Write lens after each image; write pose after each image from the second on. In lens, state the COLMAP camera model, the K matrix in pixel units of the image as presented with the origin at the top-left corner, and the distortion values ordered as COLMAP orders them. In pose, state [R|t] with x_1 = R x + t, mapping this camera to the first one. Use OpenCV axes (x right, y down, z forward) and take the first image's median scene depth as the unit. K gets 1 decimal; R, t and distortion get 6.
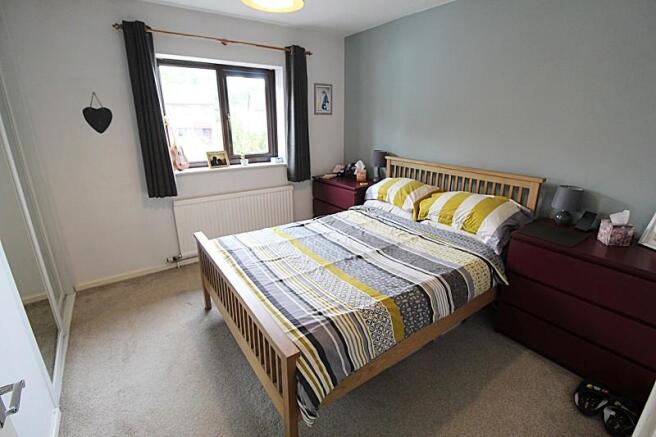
lens RADIAL K [[303.6, 0, 326.4], [0, 303.6, 210.9], [0, 0, 1]] dist [-0.003878, -0.000742]
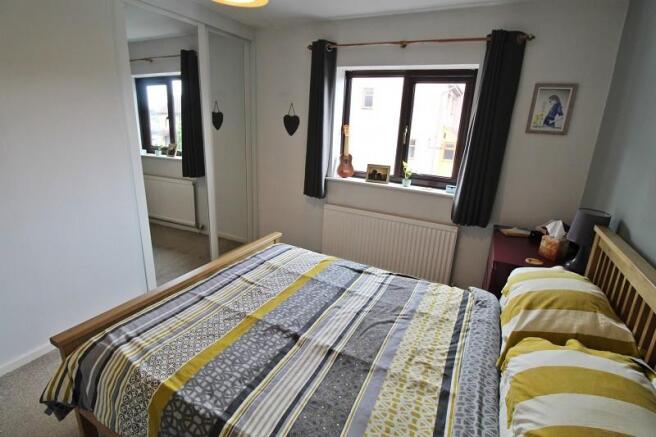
lens RADIAL K [[315.0, 0, 328.8], [0, 315.0, 211.3], [0, 0, 1]] dist [-0.012797, -0.000577]
pose [[0.479608, 0.262803, -0.837204, 0.490623], [-0.307452, 0.943944, 0.120180, -0.161464], [0.821857, 0.199760, 0.533523, 0.485699]]
